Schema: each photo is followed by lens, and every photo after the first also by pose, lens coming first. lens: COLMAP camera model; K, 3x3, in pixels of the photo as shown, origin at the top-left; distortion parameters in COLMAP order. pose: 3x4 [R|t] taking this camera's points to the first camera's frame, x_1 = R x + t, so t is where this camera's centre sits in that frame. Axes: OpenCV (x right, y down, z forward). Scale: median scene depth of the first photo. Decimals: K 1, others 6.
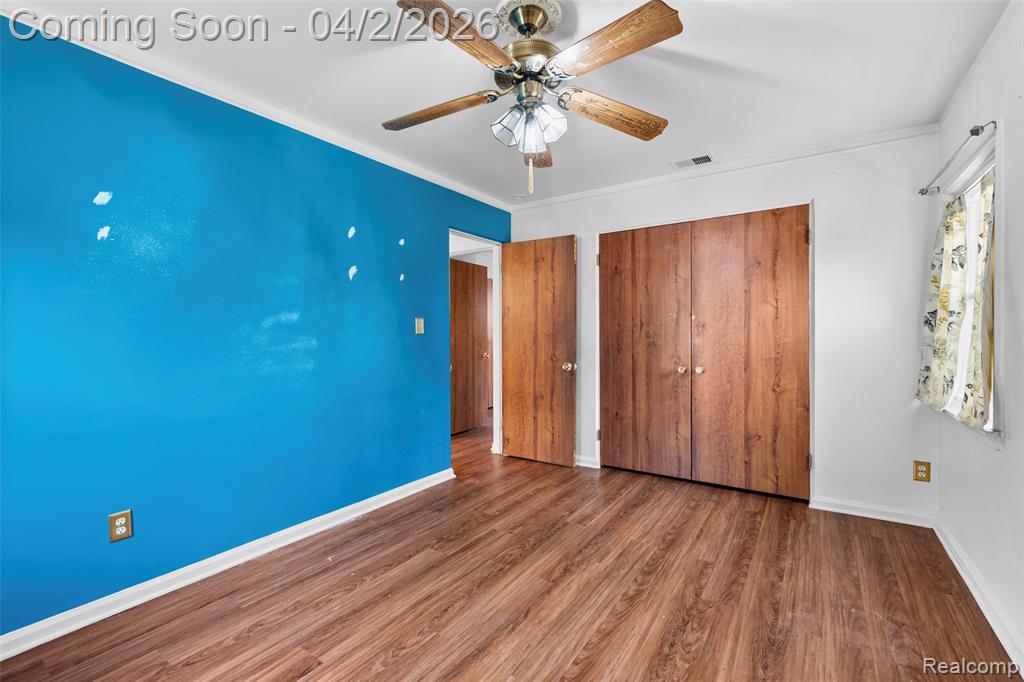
lens RADIAL K [[438.9, 0, 511.0], [0, 438.9, 336.2], [0, 0, 1]] dist [-0.001297, -0.000359]
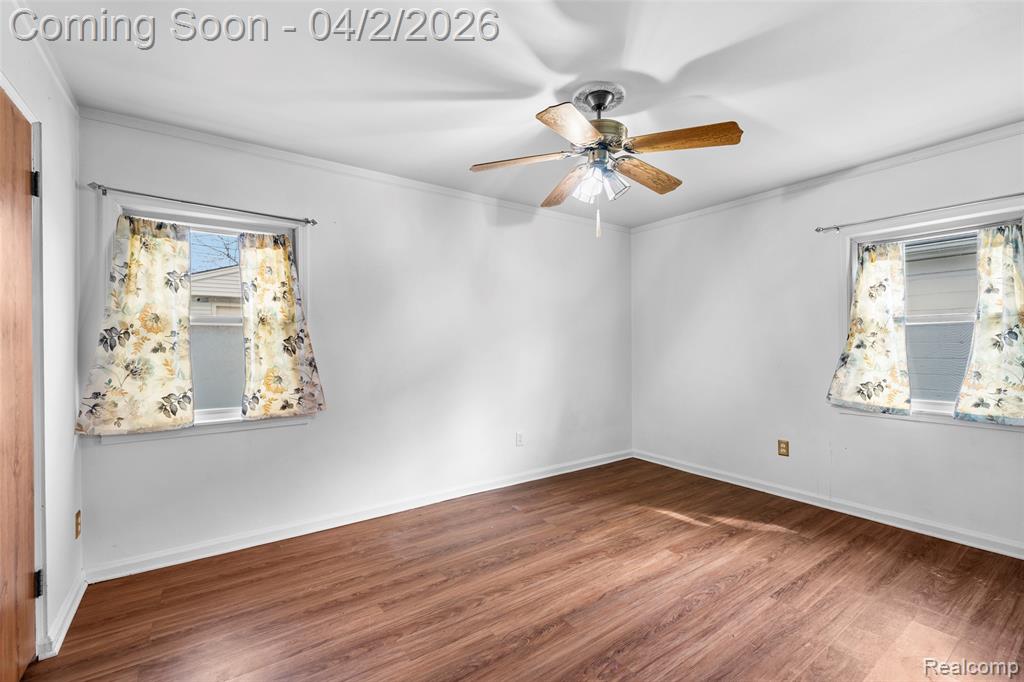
lens RADIAL K [[438.9, 0, 511.0], [0, 438.9, 336.2], [0, 0, 1]] dist [-0.001297, -0.000359]
pose [[-0.937853, 0.017722, 0.346581, -0.130222], [0.013340, 0.999798, -0.015025, -0.021375], [-0.346777, -0.009468, -0.937900, 1.912954]]
